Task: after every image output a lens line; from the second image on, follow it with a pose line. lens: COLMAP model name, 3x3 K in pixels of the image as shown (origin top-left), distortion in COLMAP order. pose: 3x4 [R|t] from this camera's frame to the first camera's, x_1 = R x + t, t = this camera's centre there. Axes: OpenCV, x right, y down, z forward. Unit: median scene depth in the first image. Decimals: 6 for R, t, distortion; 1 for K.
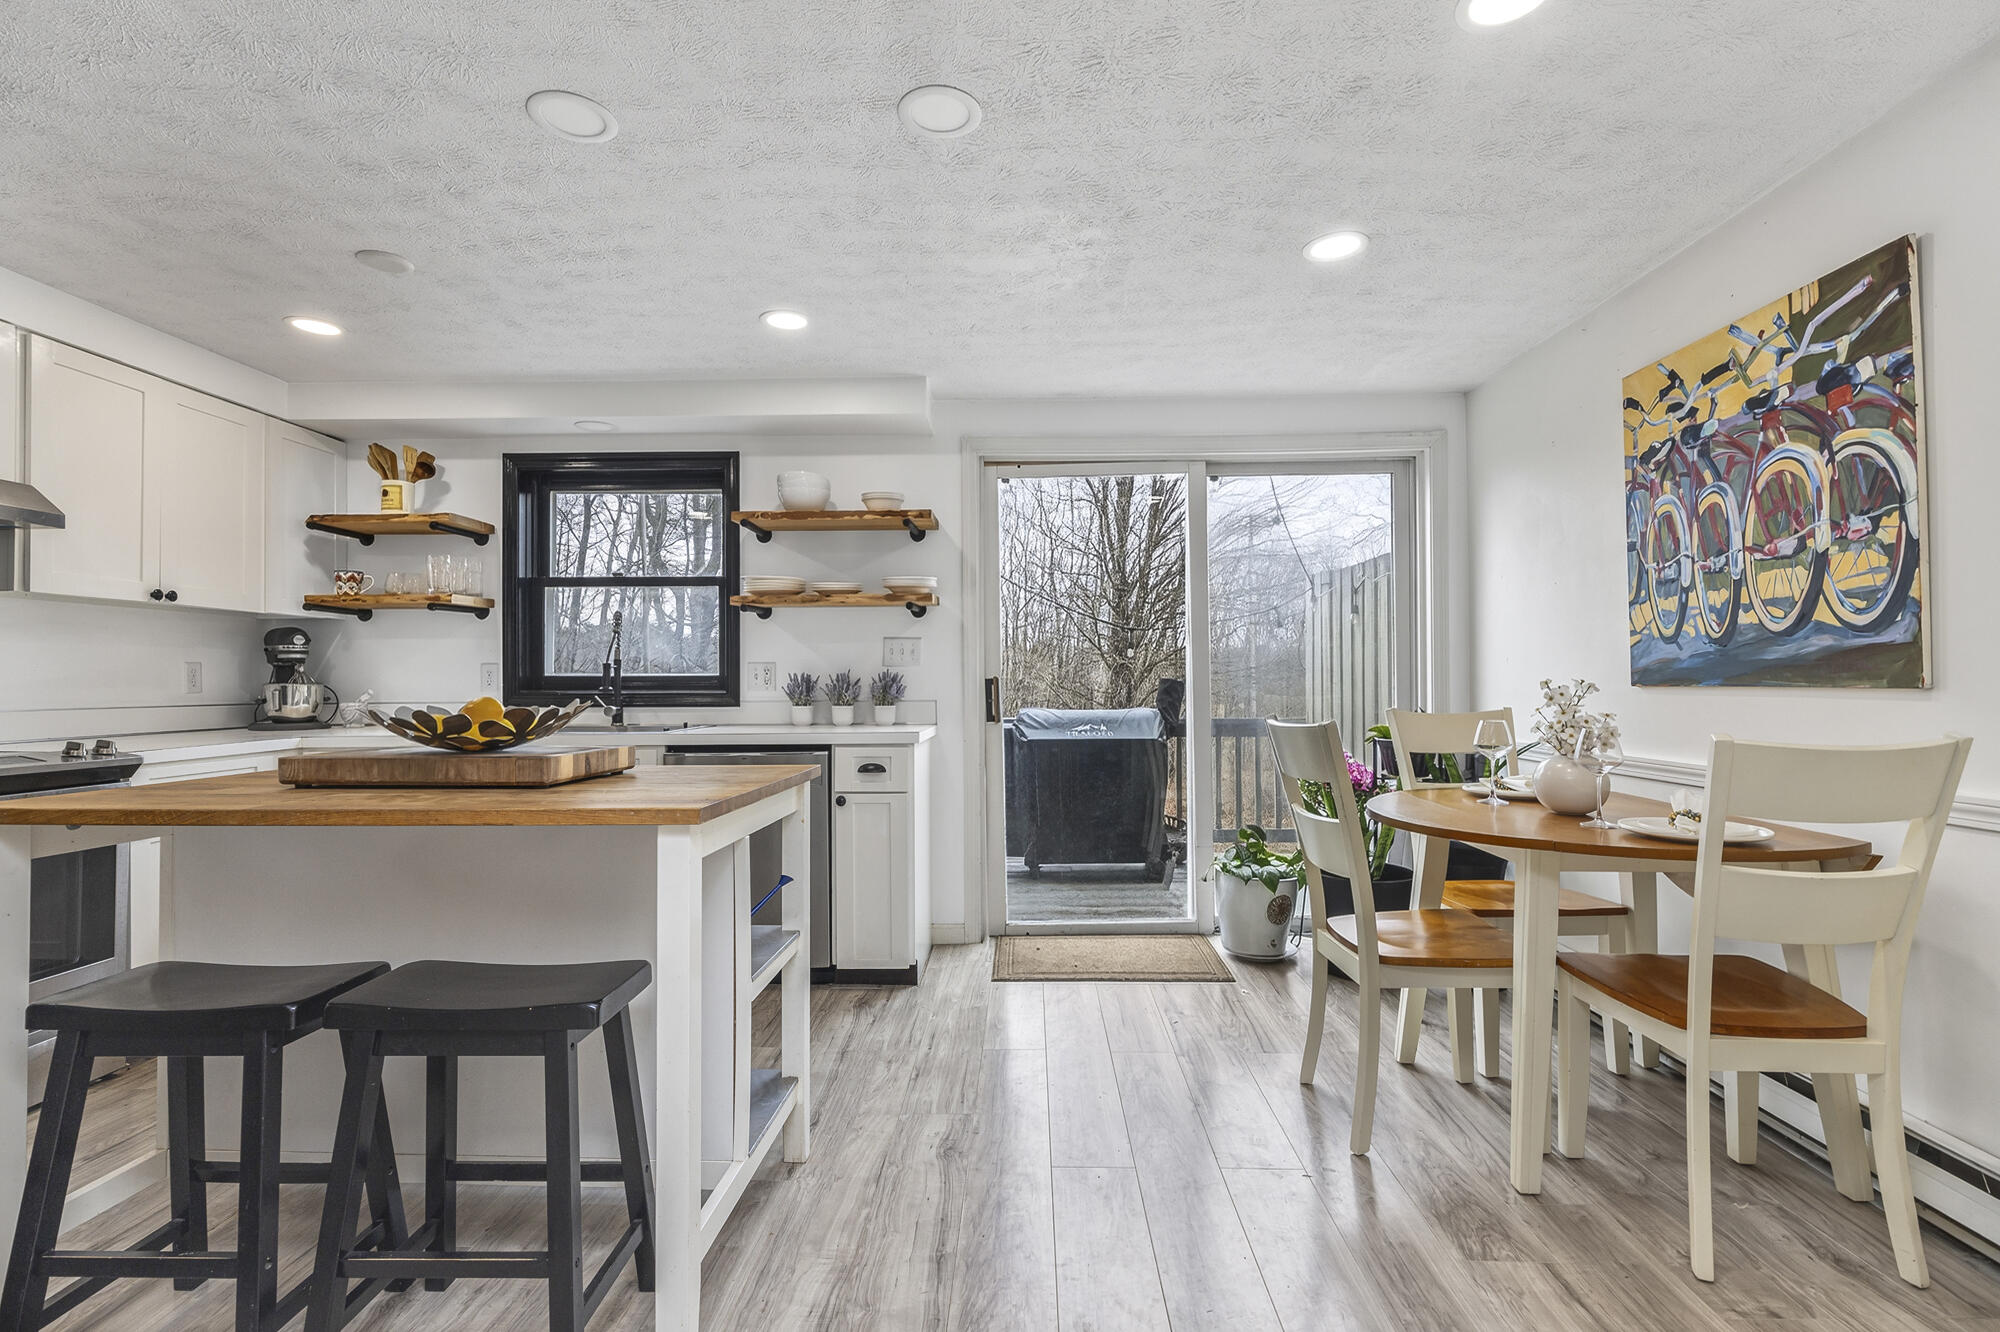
lens RADIAL K [[945.4, 0, 1016.9], [0, 945.4, 667.6], [0, 0, 1]] dist [0.018672, -0.002407]
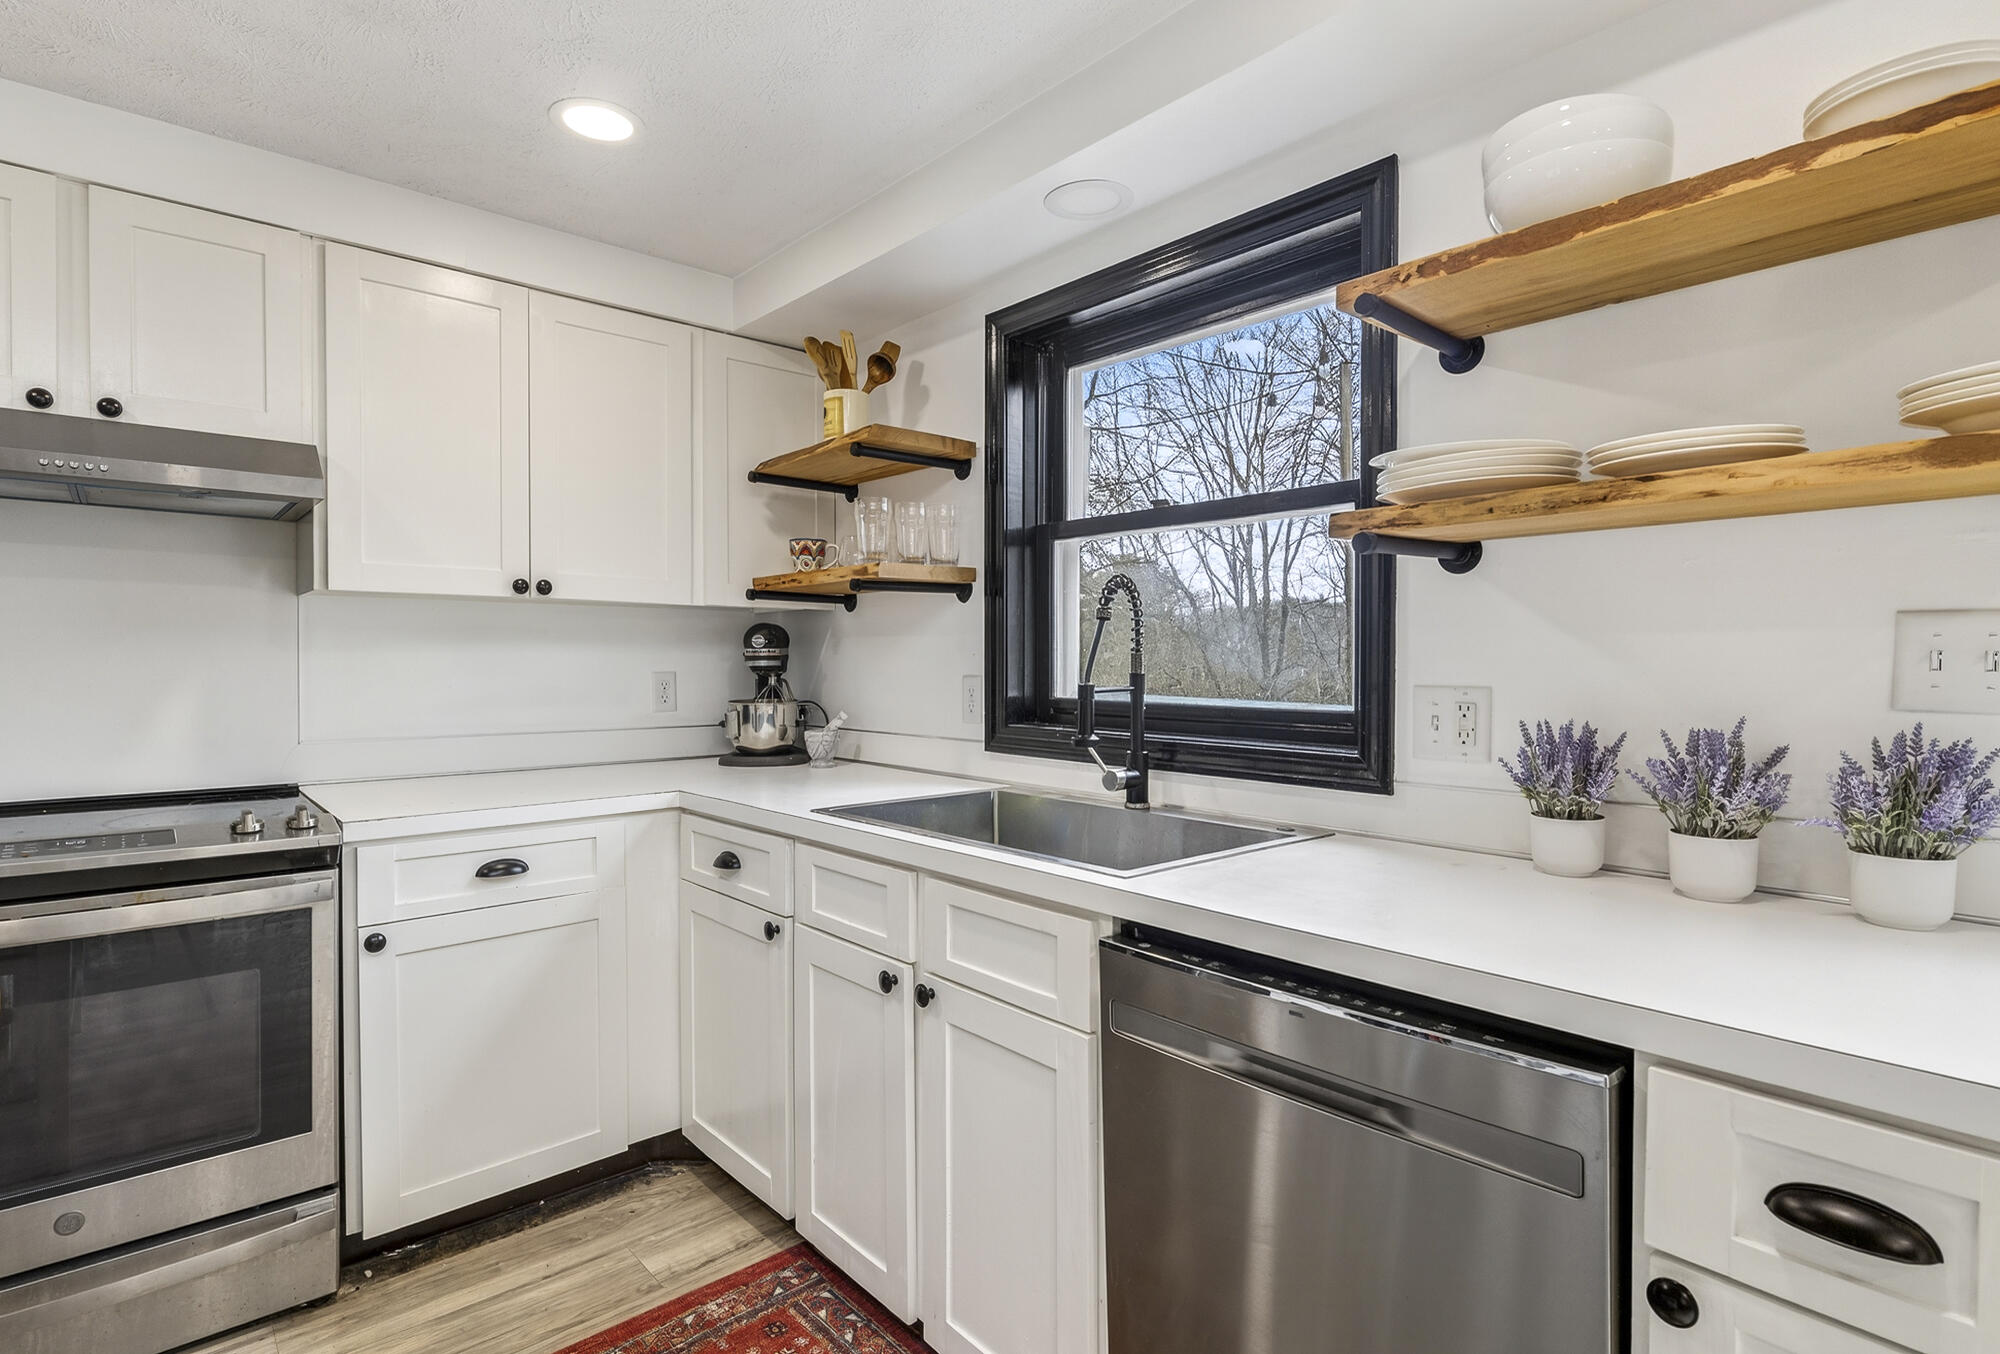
lens RADIAL K [[992.4, 0, 910.0], [0, 992.4, 671.4], [0, 0, 1]] dist [-0.004582, -0.000157]
pose [[0.628641, 0.015647, -0.777538, -0.118979], [0.004845, 0.999699, 0.024035, -0.027367], [0.777681, -0.018877, 0.628376, 0.715944]]
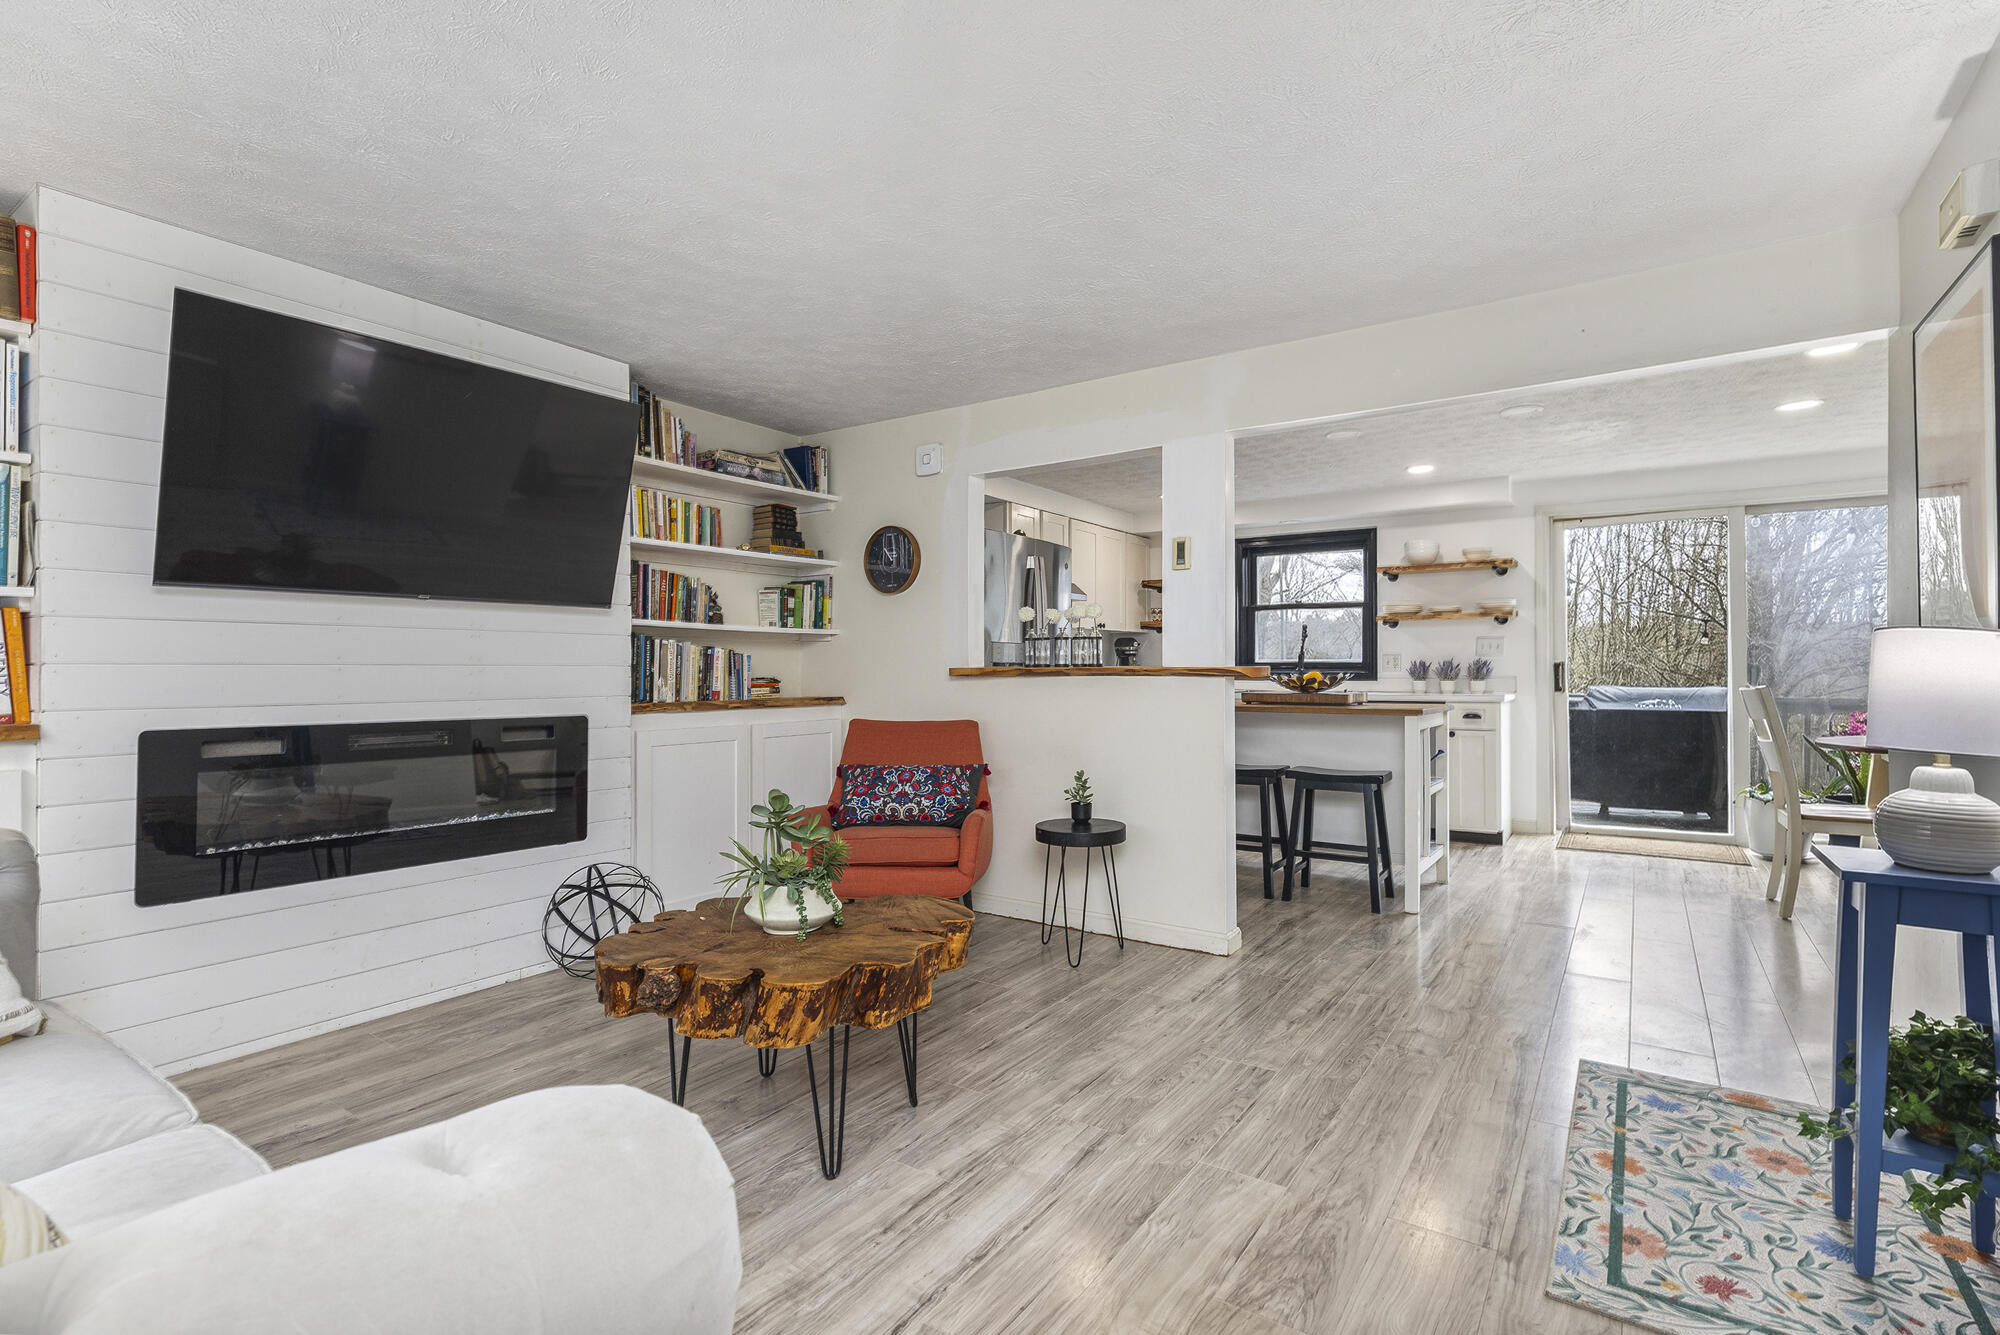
lens RADIAL K [[899.3, 0, 949.9], [0, 899.3, 666.4], [0, 0, 1]] dist [0.002324, 0.000290]
pose [[0.802079, 0.002417, -0.597213, 0.064838], [0.008742, 0.999837, 0.015786, -0.018397], [0.597154, -0.017883, 0.801928, -0.915110]]
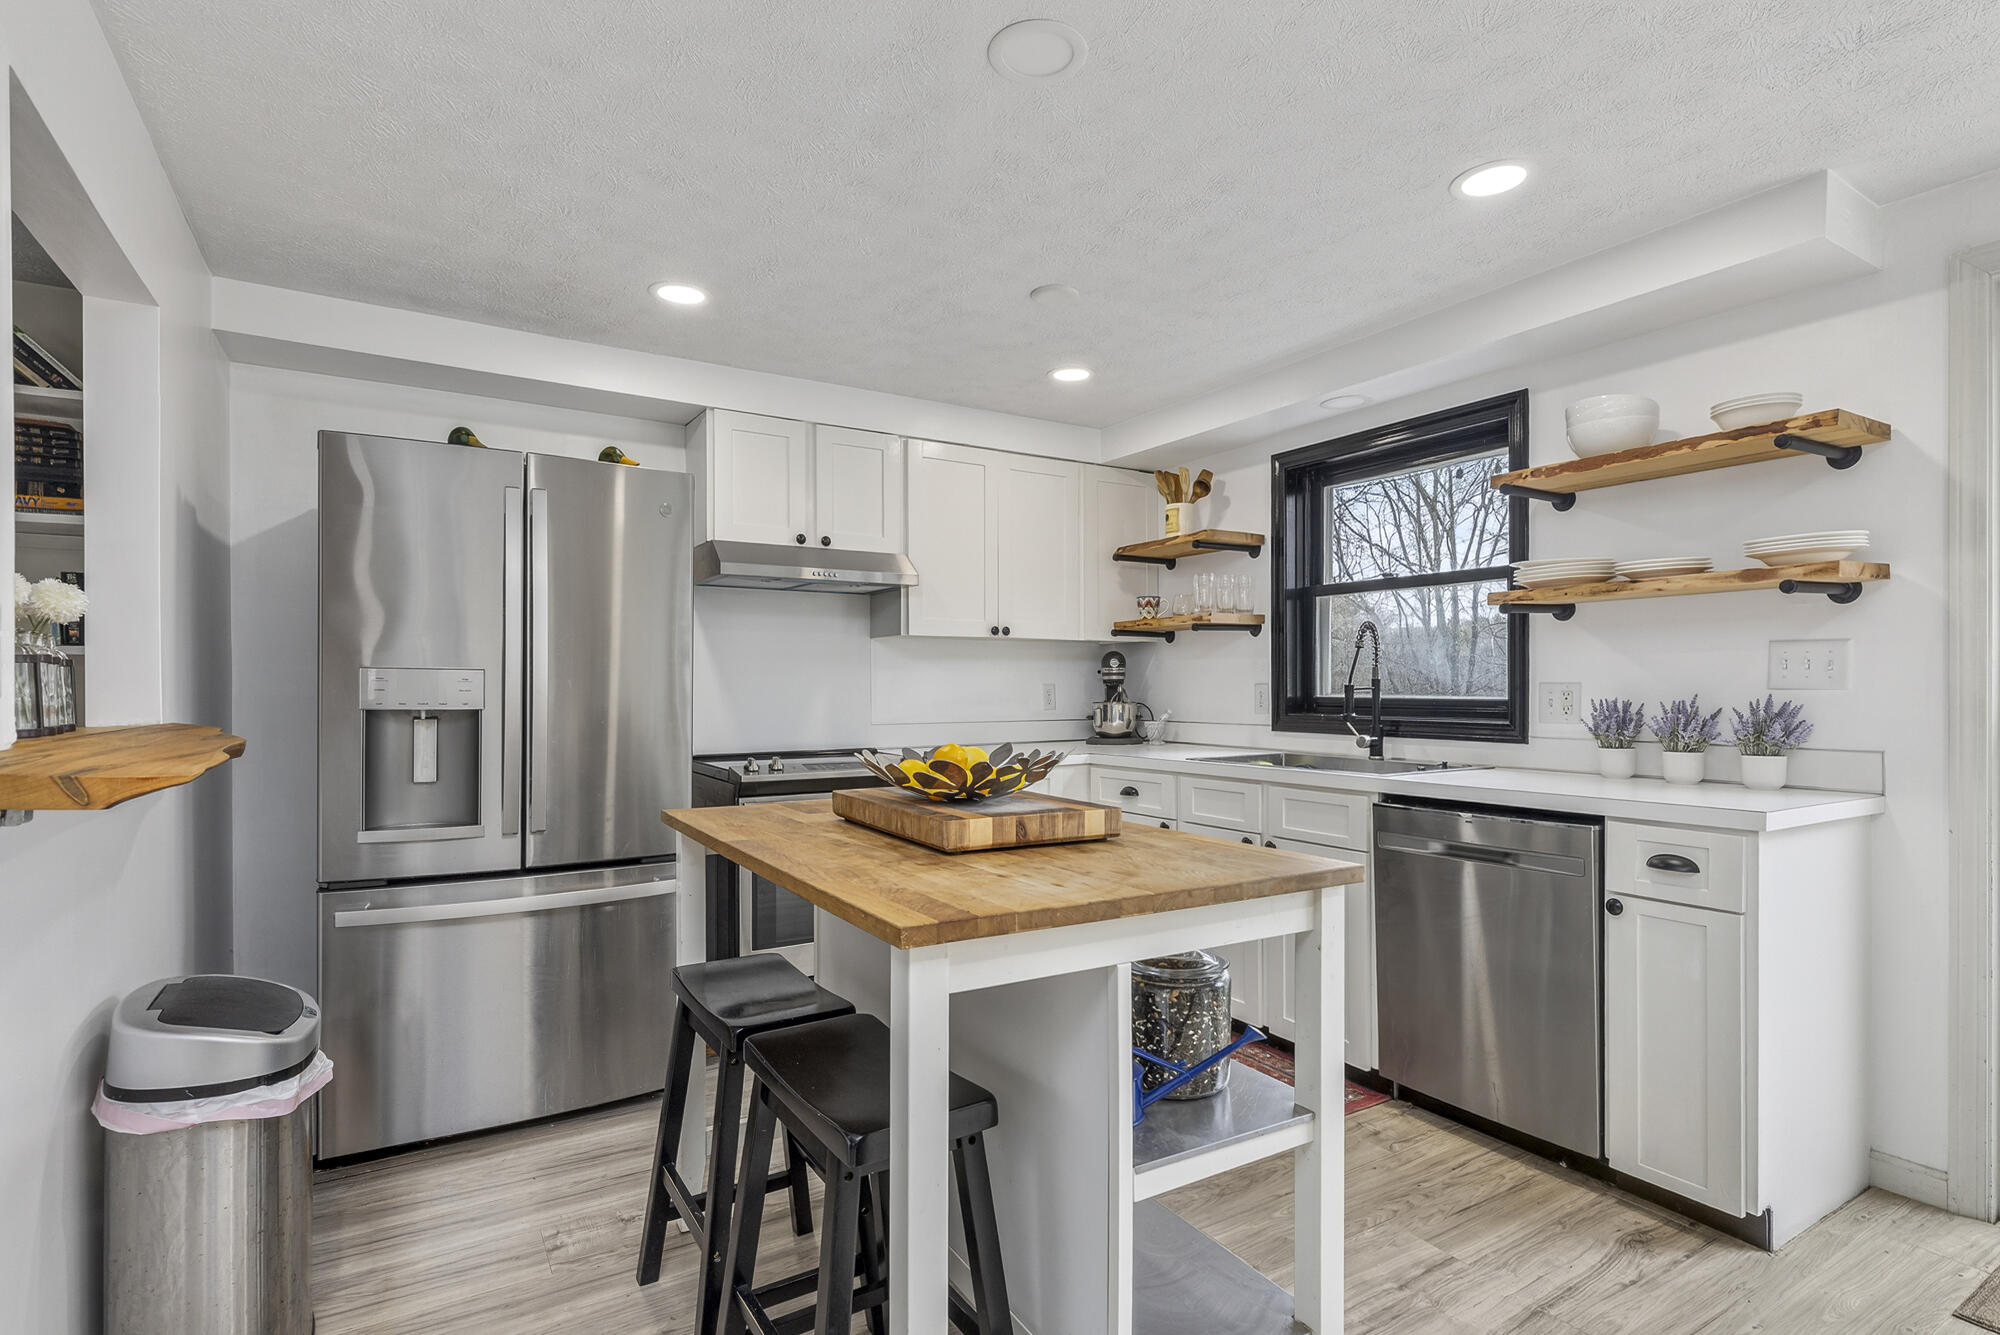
lens RADIAL K [[1004.2, 0, 992.9], [0, 1004.2, 693.0], [0, 0, 1]] dist [0.017403, -0.001017]
pose [[0.543252, 0.009998, -0.839510, 0.162801], [0.010932, 0.999760, 0.018980, -0.020650], [0.839499, -0.019488, 0.543012, 0.295194]]
